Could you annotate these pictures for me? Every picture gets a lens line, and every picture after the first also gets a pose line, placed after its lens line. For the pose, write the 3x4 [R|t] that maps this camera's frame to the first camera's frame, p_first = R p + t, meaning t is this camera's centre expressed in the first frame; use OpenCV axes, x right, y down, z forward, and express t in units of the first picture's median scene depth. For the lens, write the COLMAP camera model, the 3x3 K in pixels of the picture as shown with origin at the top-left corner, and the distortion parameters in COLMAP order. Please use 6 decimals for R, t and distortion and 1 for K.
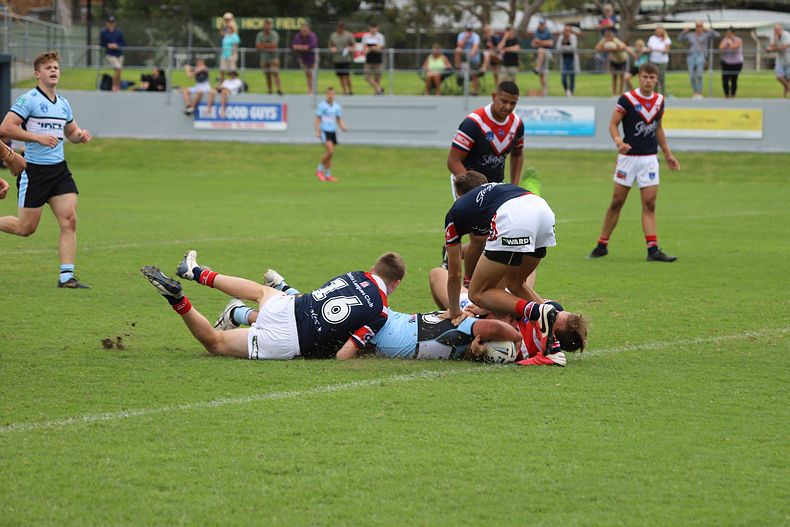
lens RADIAL K [[3891.9, 0, 369.8], [0, 3891.9, 234.6], [0, 0, 1]] dist [0.735033, 0.000000]
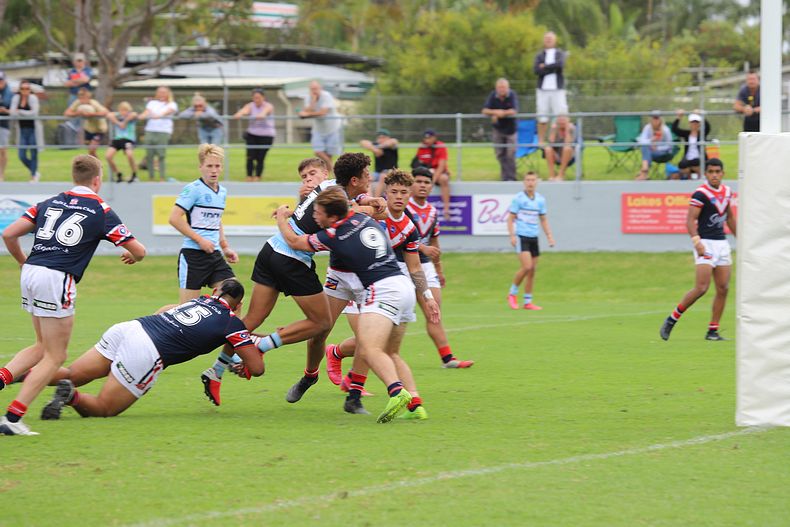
lens RADIAL K [[5098.9, 0, 393.7], [0, 5098.9, 266.4], [0, 0, 1]] dist [0.944096, 0.000000]
pose [[0.969227, -0.016011, 0.245646, -0.116121], [0.020430, 0.999672, -0.015452, -0.003734], [-0.245318, 0.019995, 0.969236, 0.070437]]
